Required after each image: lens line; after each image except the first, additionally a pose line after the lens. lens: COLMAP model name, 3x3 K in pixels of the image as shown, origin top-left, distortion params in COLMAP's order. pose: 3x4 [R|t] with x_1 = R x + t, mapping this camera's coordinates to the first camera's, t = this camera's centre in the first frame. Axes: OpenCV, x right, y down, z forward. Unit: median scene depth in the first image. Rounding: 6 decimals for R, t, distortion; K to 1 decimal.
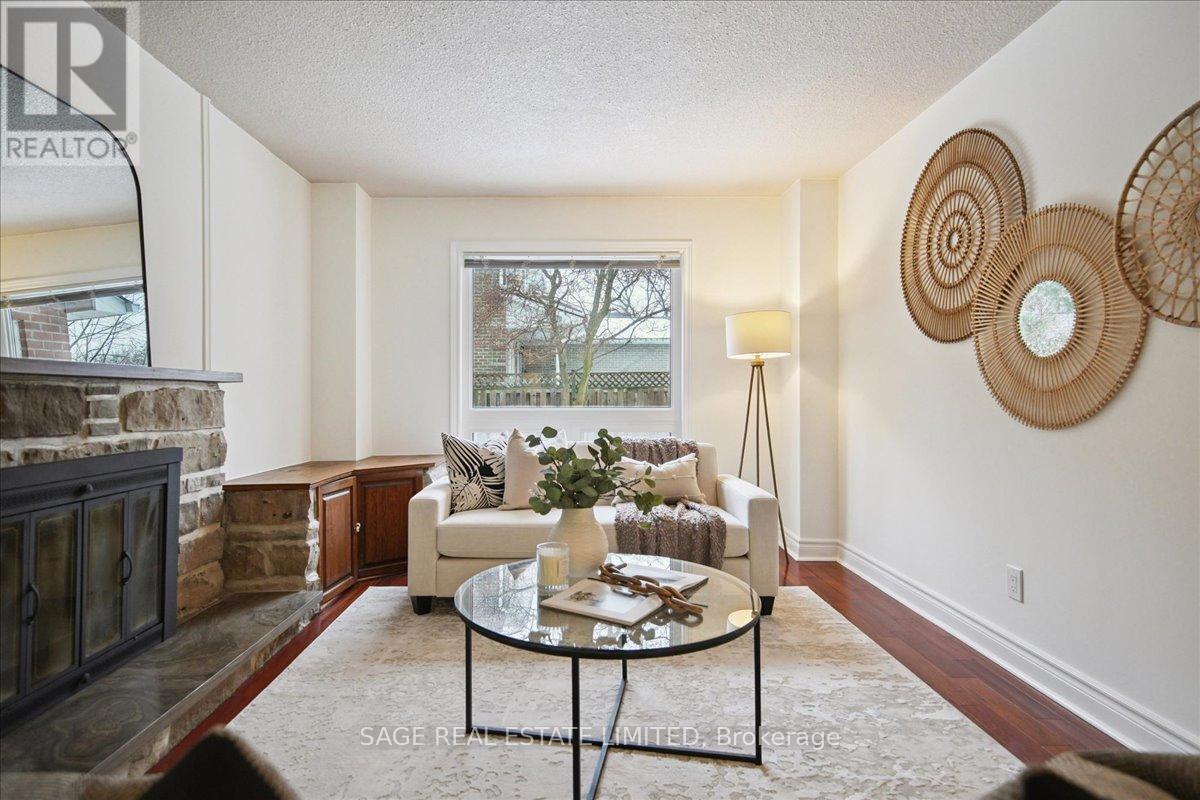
lens RADIAL K [[642.3, 0, 598.5], [0, 642.3, 389.8], [0, 0, 1]] dist [0.011463, 0.000663]
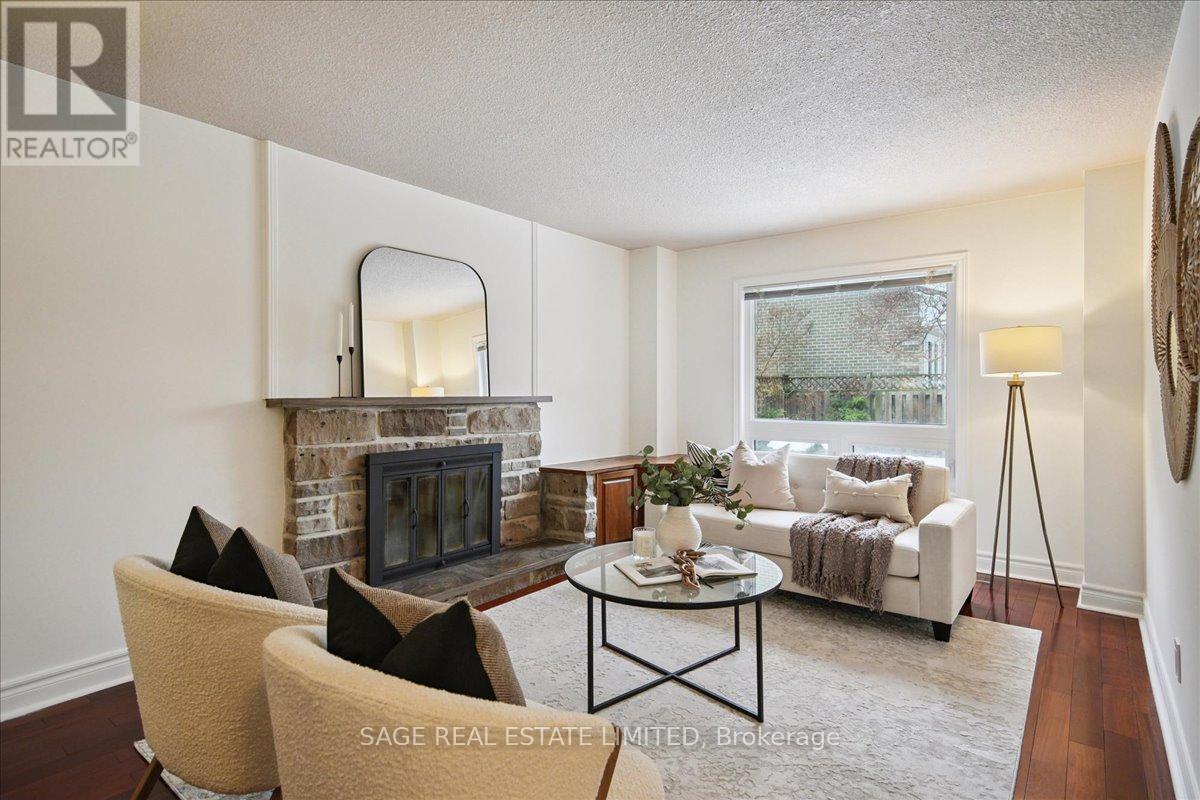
lens RADIAL K [[615.3, 0, 601.4], [0, 615.3, 386.1], [0, 0, 1]] dist [0.002562, 0.000409]
pose [[0.788800, 0.000282, -0.614650, 0.513345], [-0.001655, 0.999997, -0.001664, -0.054608], [0.614648, 0.002330, 0.788798, -0.103979]]
